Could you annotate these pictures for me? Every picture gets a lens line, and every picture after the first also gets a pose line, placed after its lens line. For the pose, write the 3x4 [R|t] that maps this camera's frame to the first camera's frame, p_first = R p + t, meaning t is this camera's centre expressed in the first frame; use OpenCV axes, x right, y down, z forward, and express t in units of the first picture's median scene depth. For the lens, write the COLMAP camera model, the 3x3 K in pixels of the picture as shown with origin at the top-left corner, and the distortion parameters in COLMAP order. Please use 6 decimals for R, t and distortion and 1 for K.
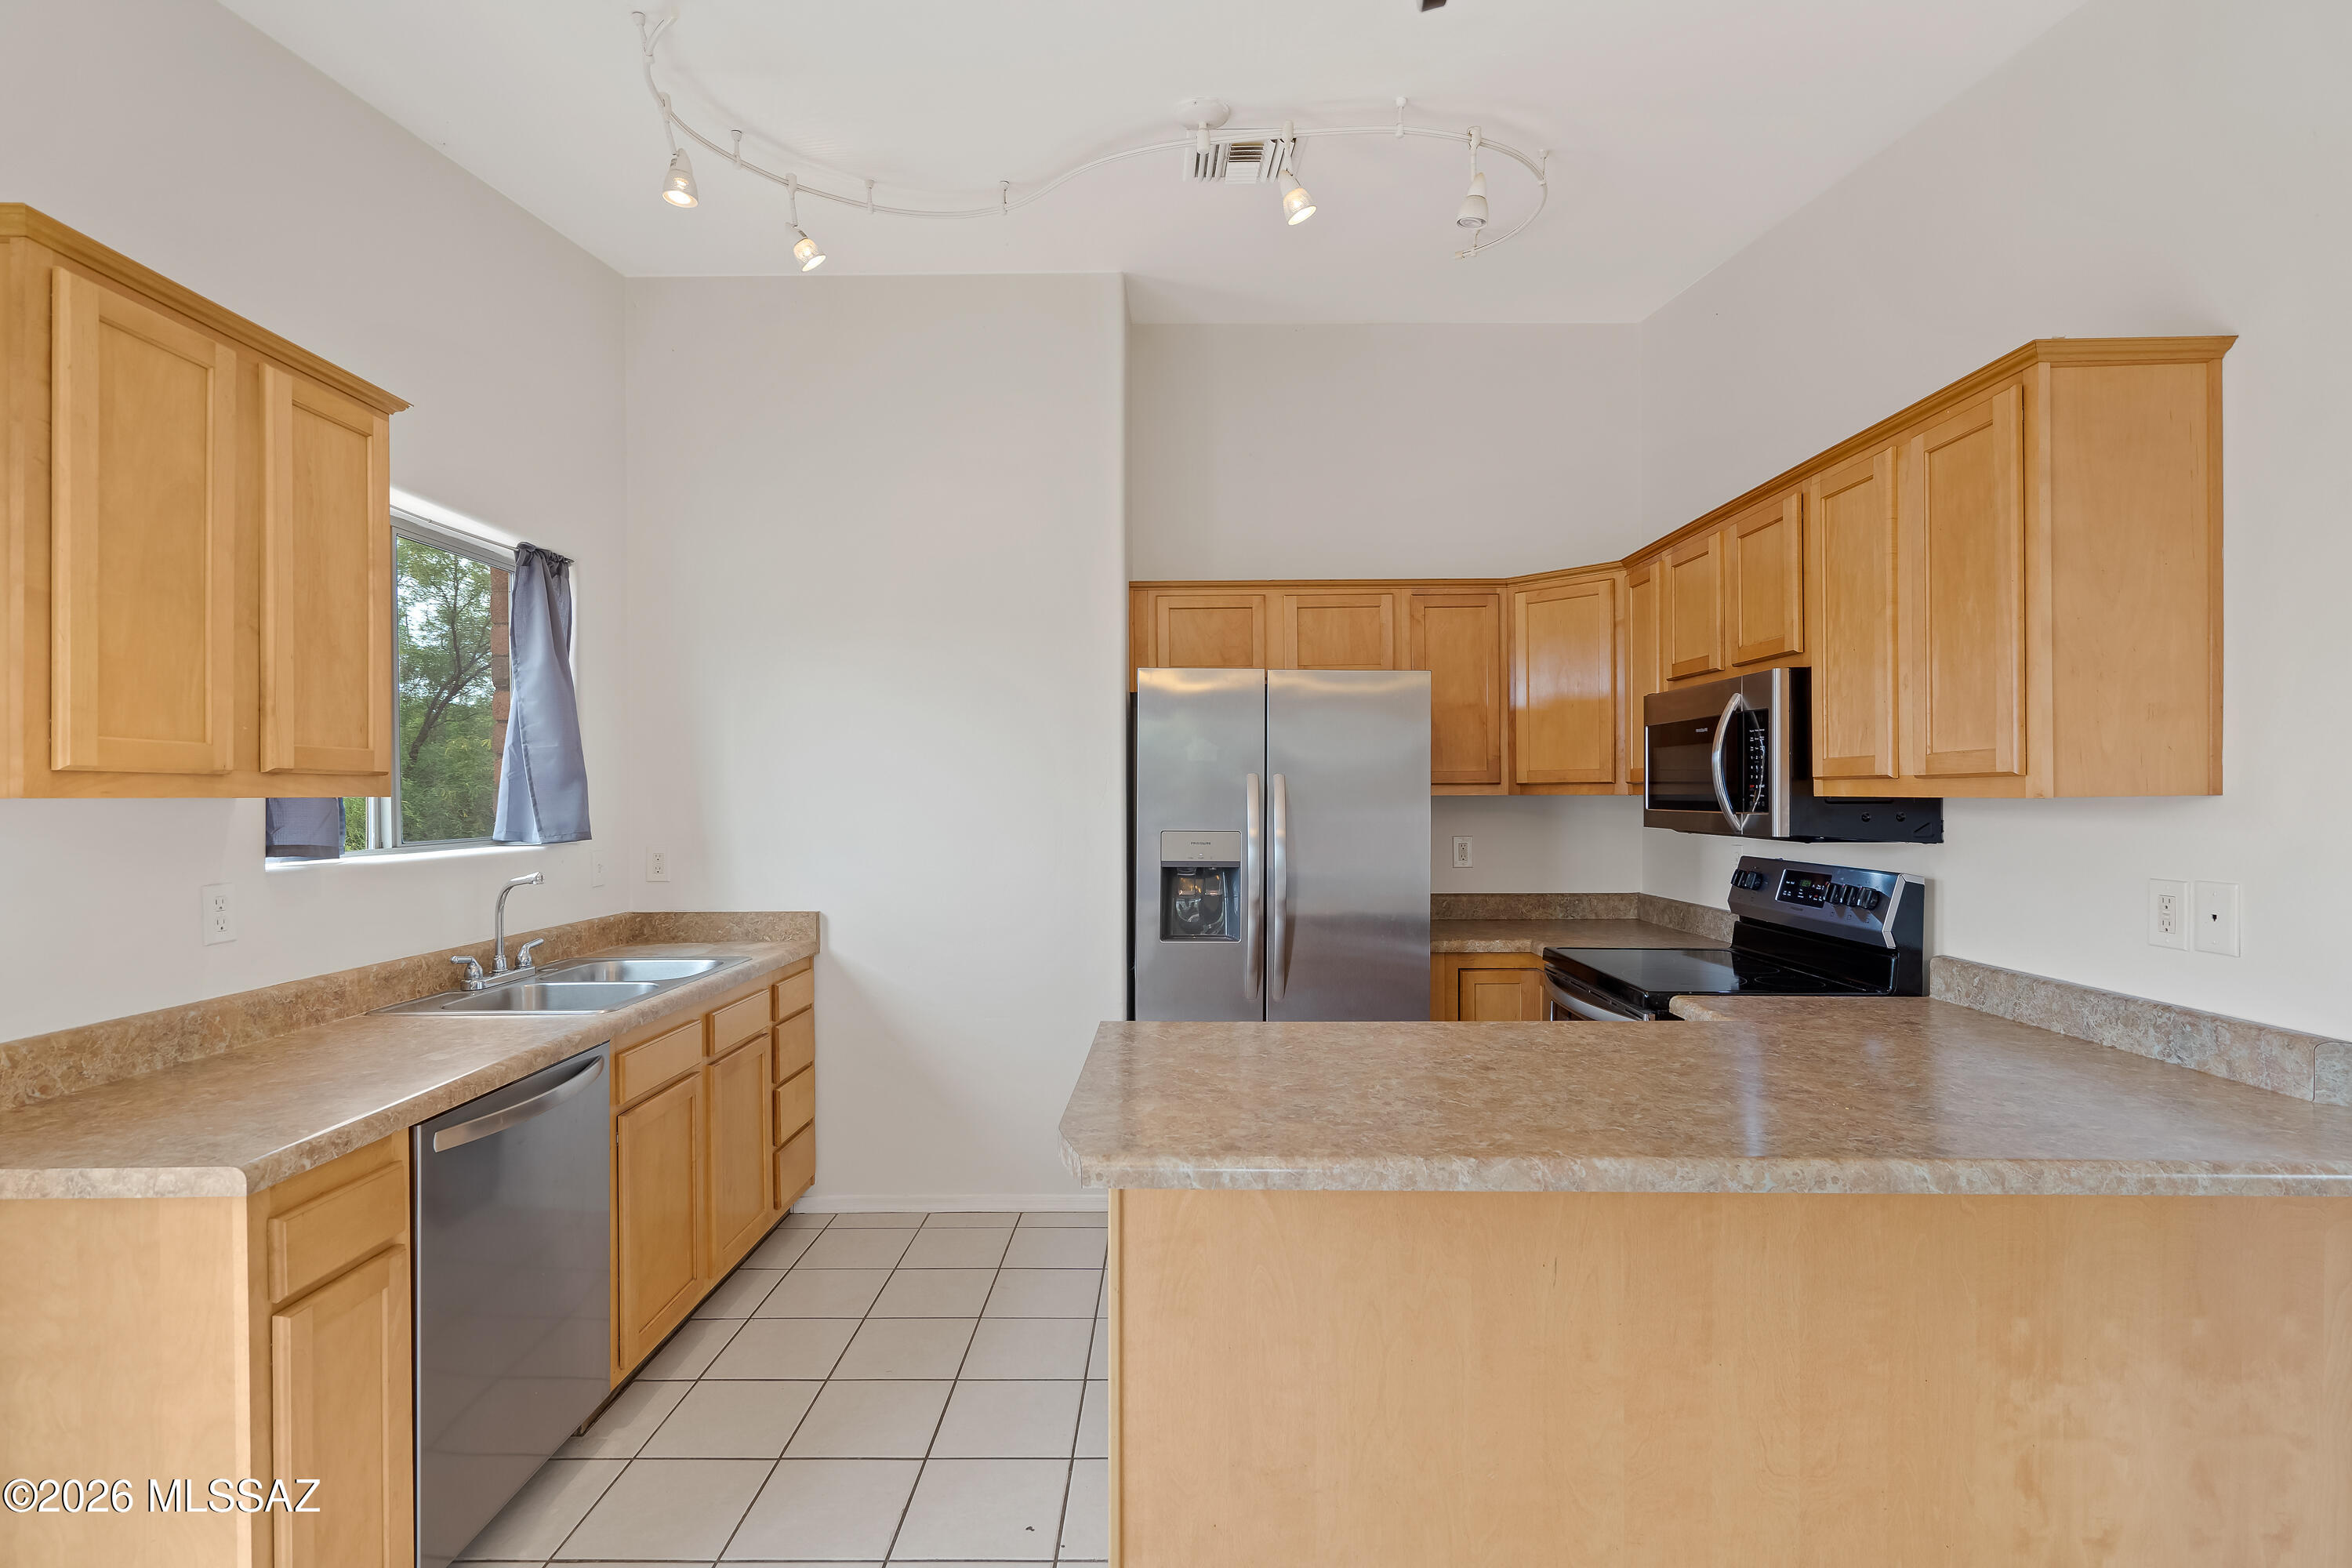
lens RADIAL K [[1091.6, 0, 1175.5], [0, 1091.6, 803.1], [0, 0, 1]] dist [-0.004455, 0.003150]
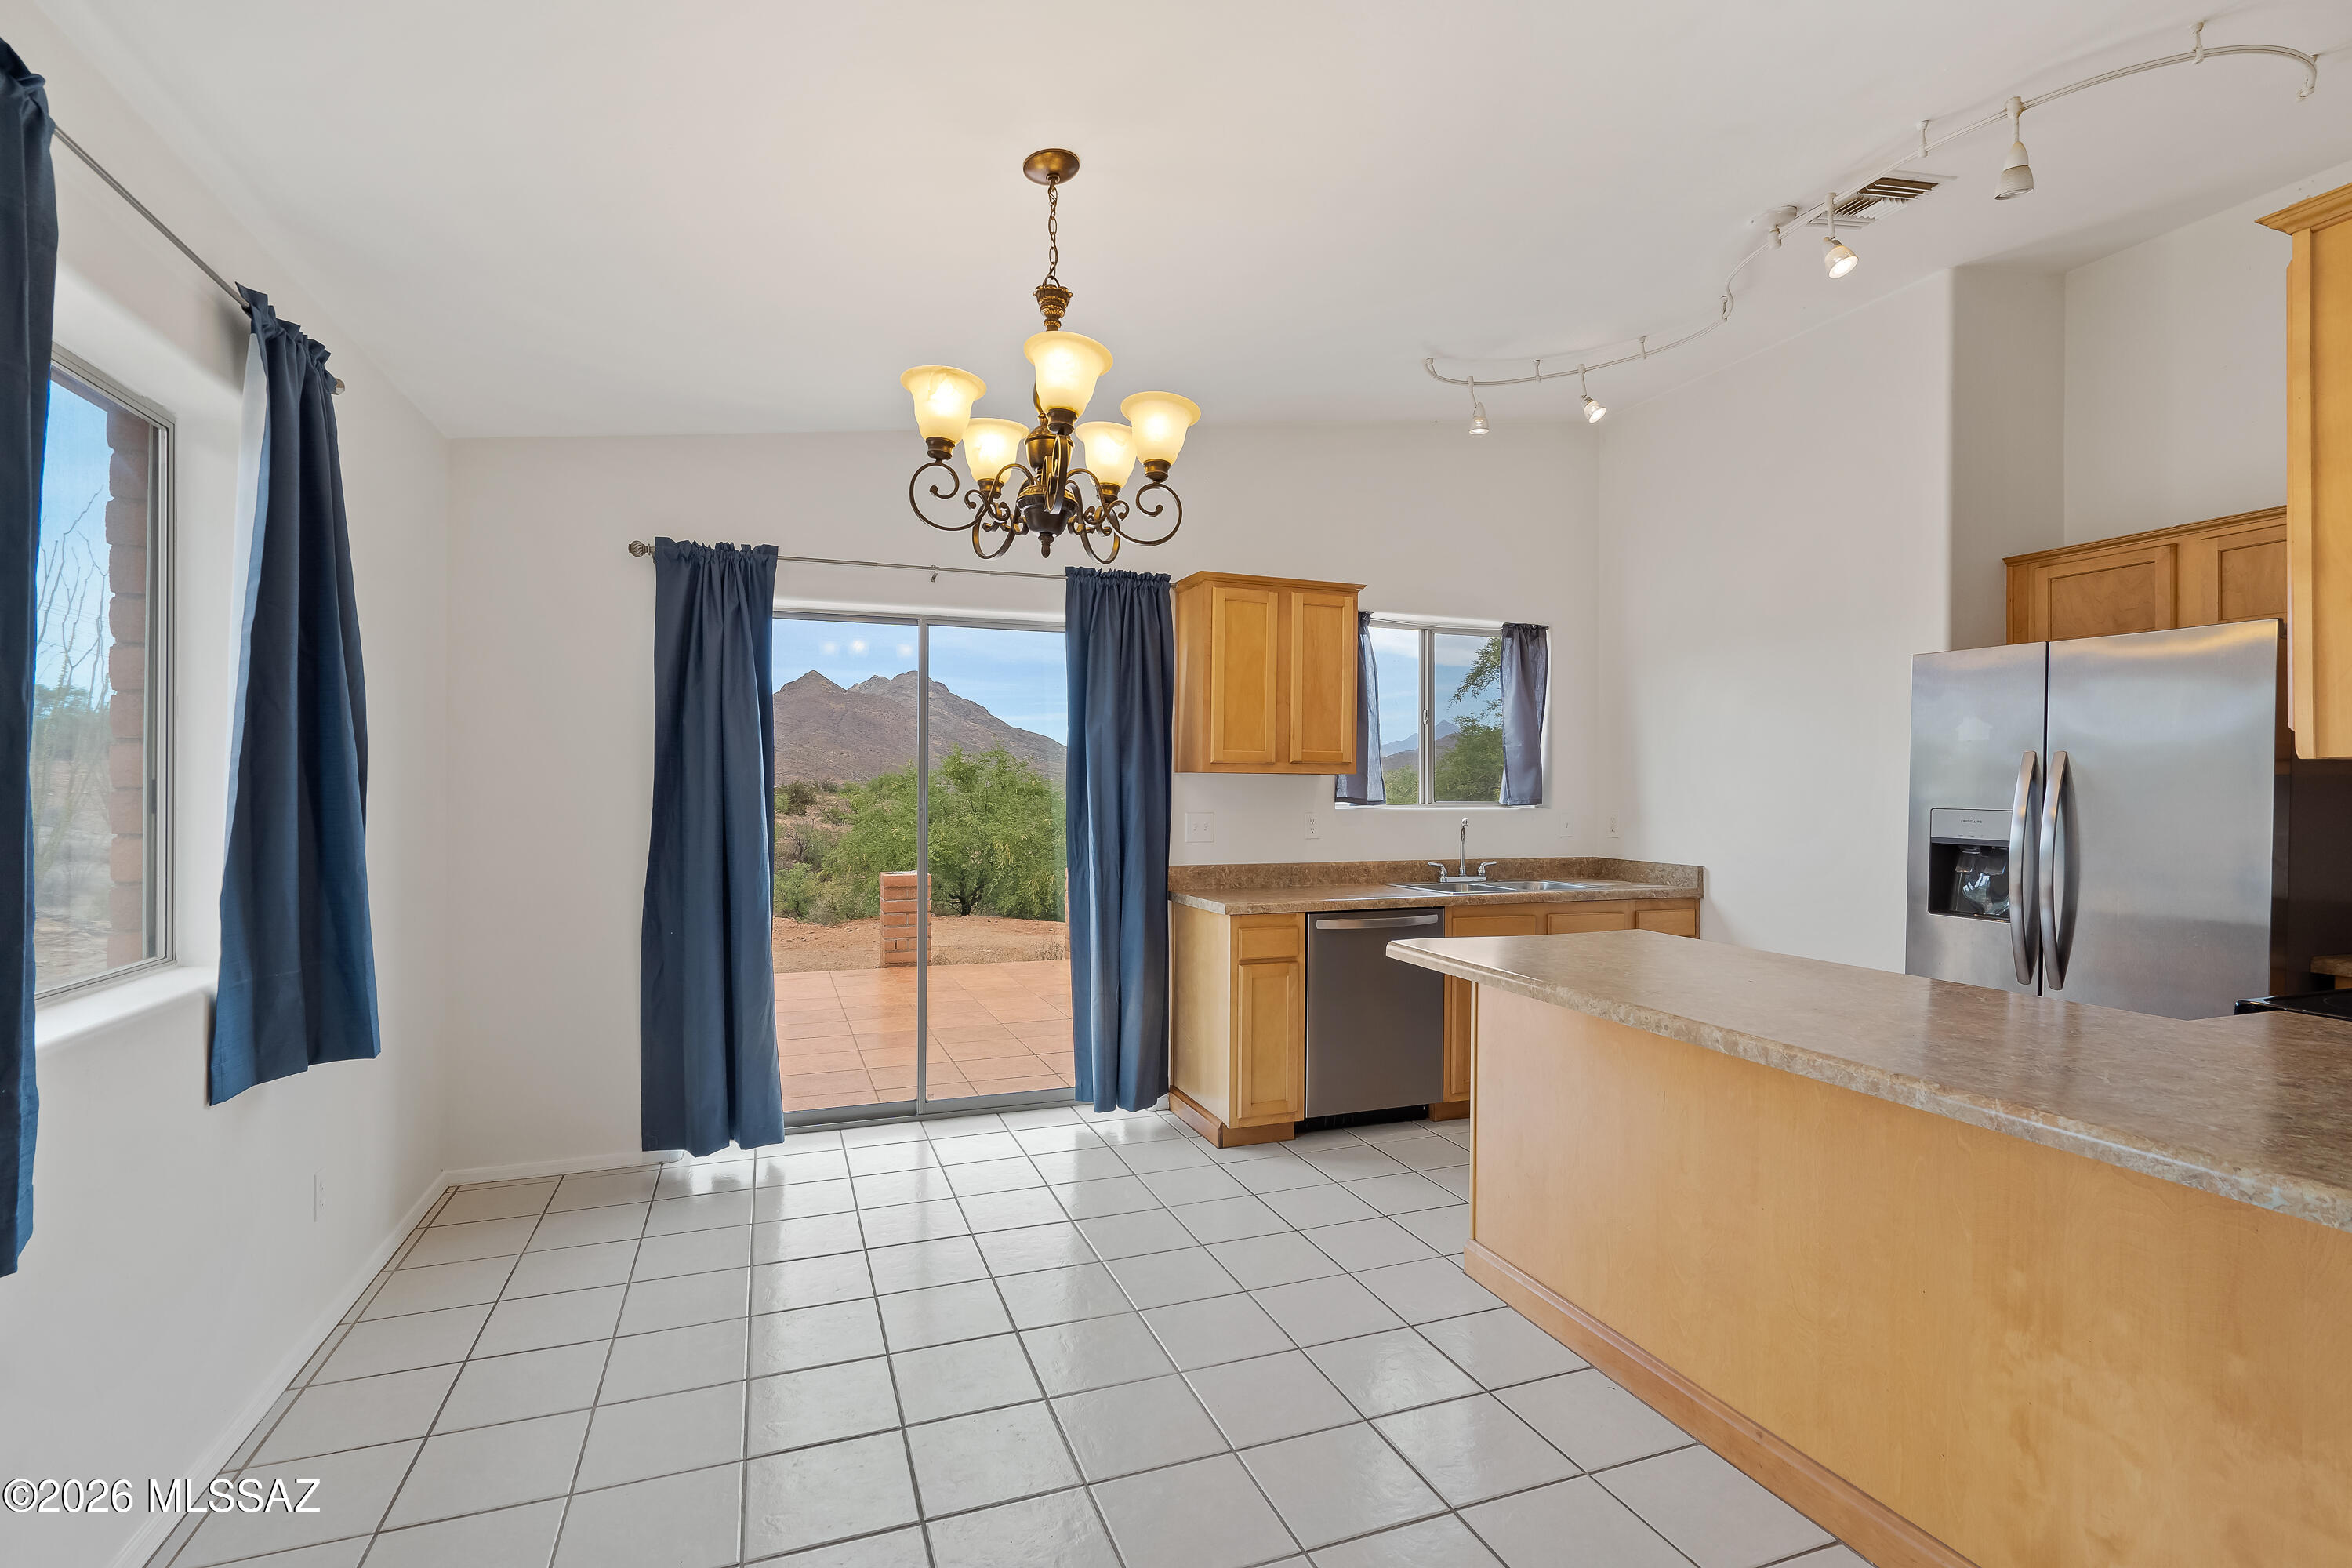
lens RADIAL K [[1091.6, 0, 1166.7], [0, 1091.6, 791.1], [0, 0, 1]] dist [-0.004455, 0.003150]
pose [[0.351241, 0.008099, -0.936250, 0.971834], [-0.014379, 0.999891, 0.003255, 0.022230], [0.936175, 0.012319, 0.351319, -0.071116]]
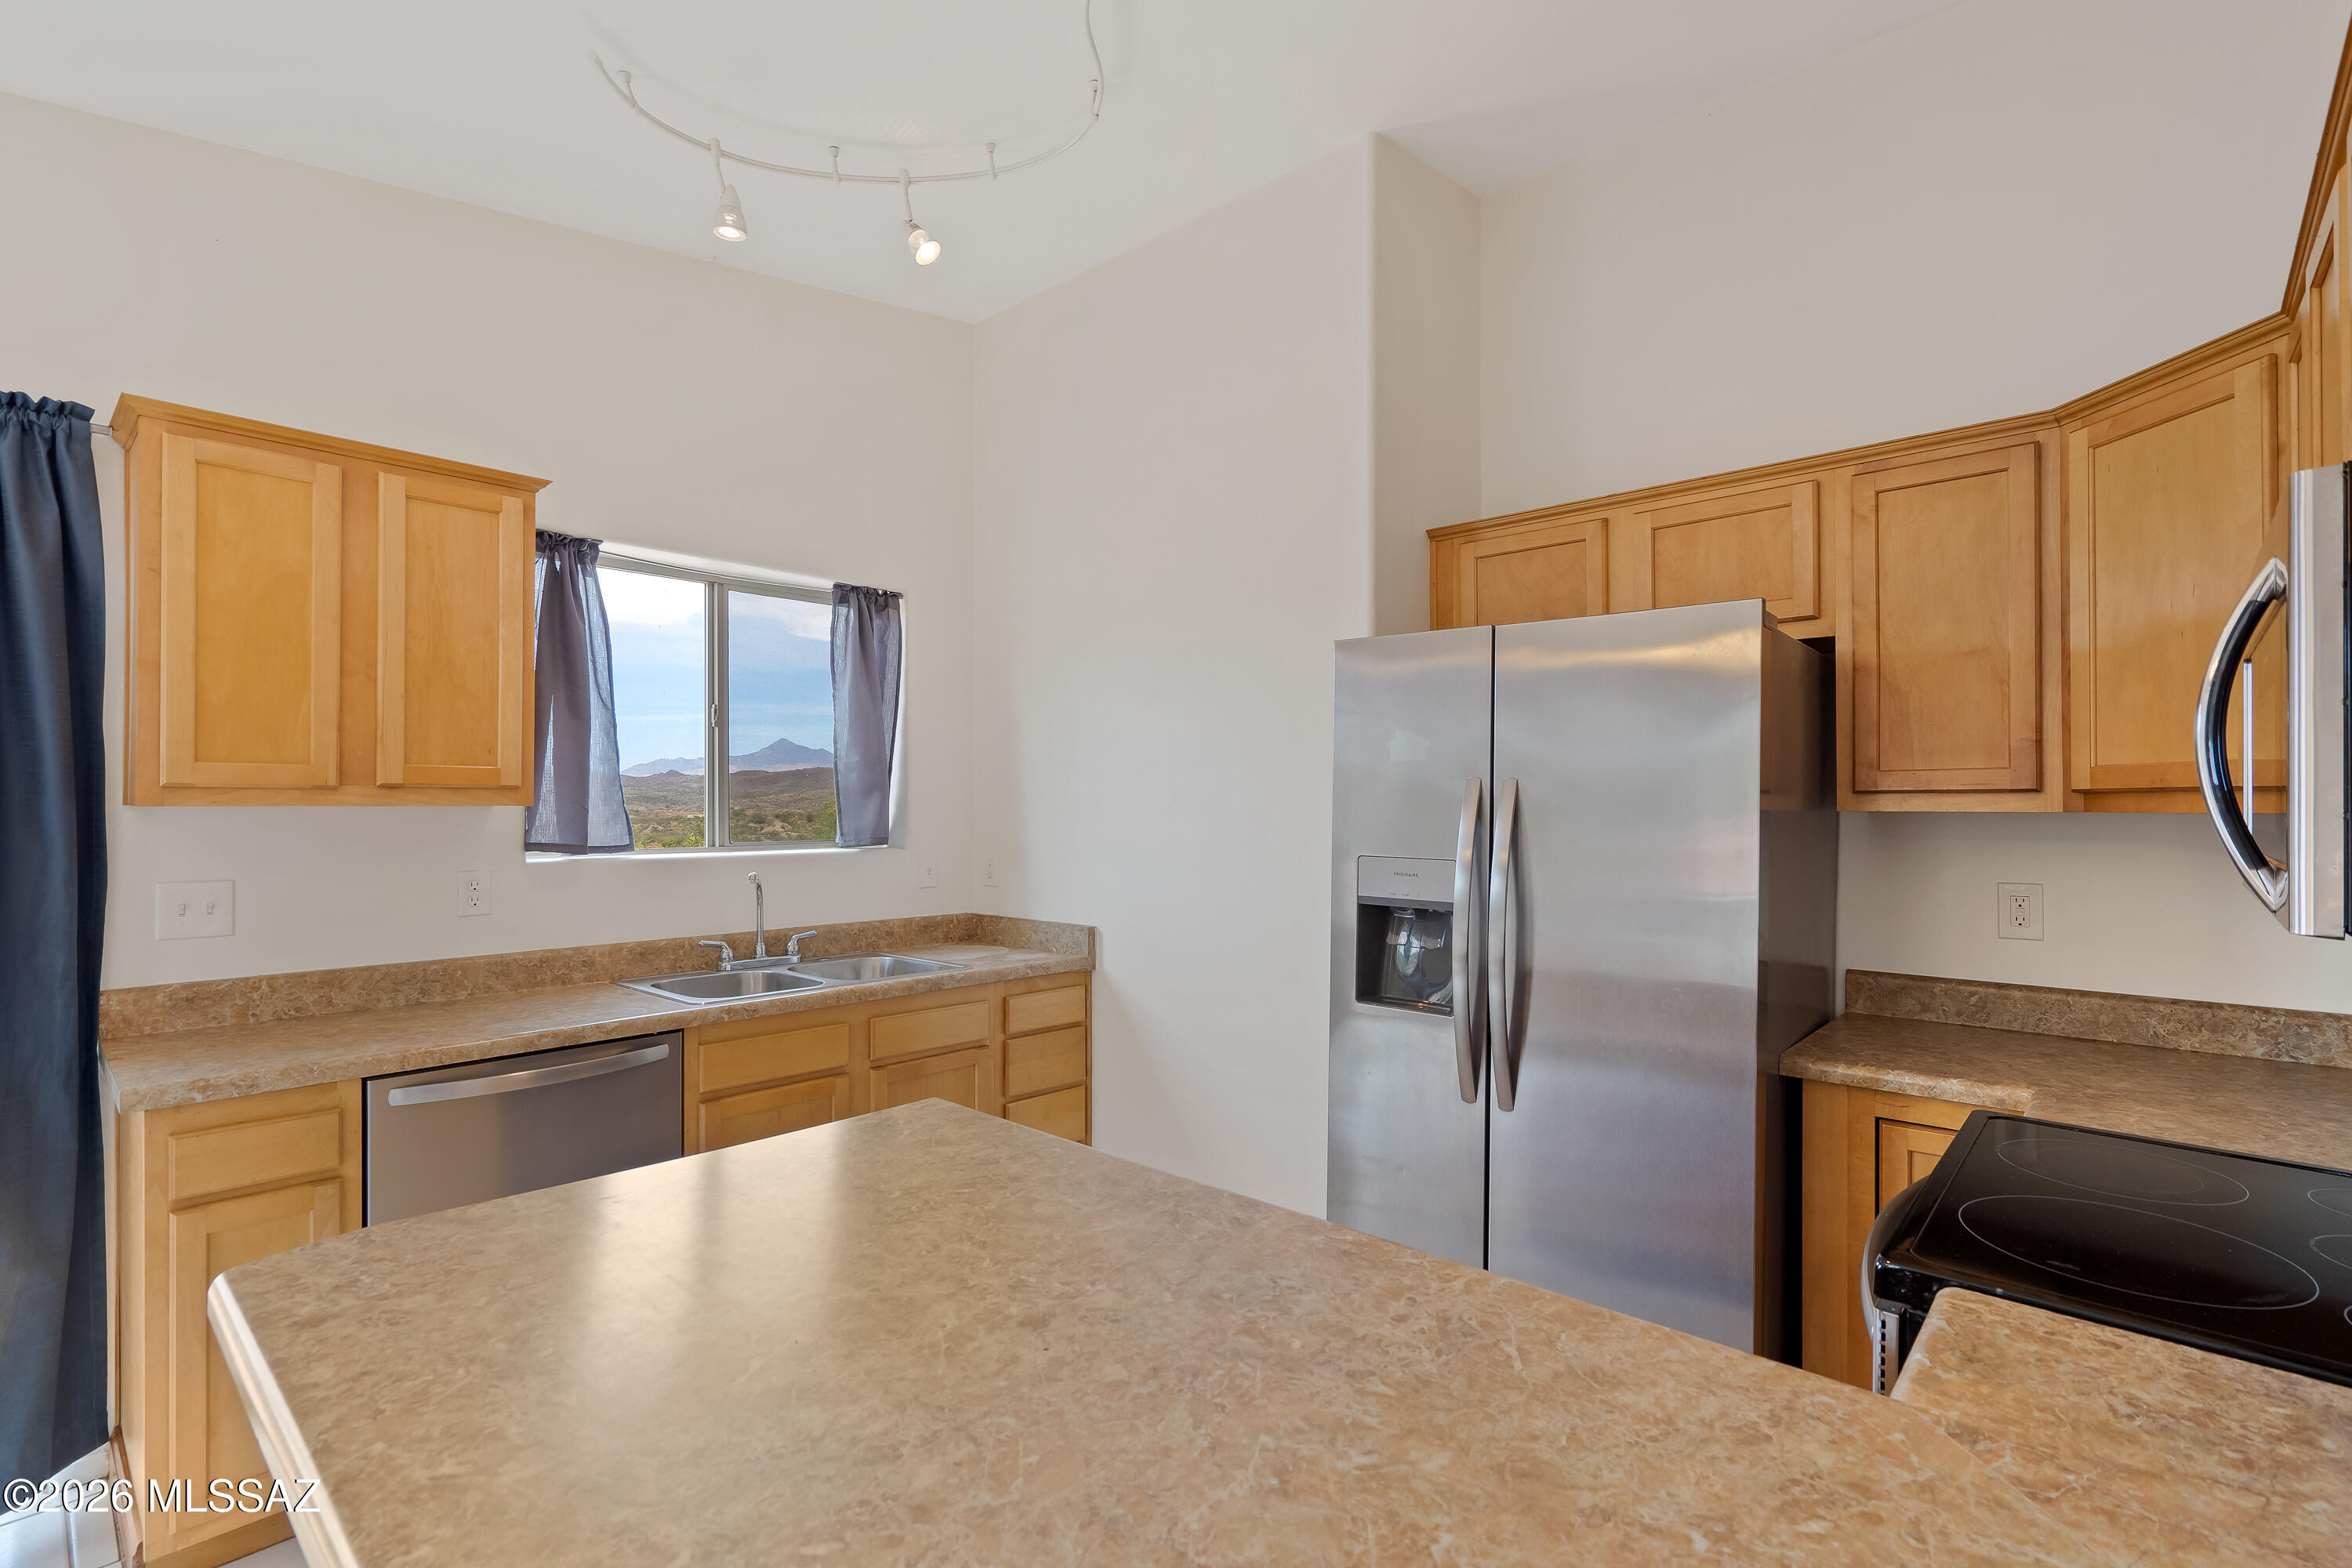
lens RADIAL K [[1091.6, 0, 1179.5], [0, 1091.6, 800.8], [0, 0, 1]] dist [-0.004455, 0.003150]
pose [[0.743707, 0.002906, -0.668499, 0.544239], [-0.008871, 0.999945, -0.005522, -0.009241], [0.668447, 0.010038, 0.743692, 0.497817]]
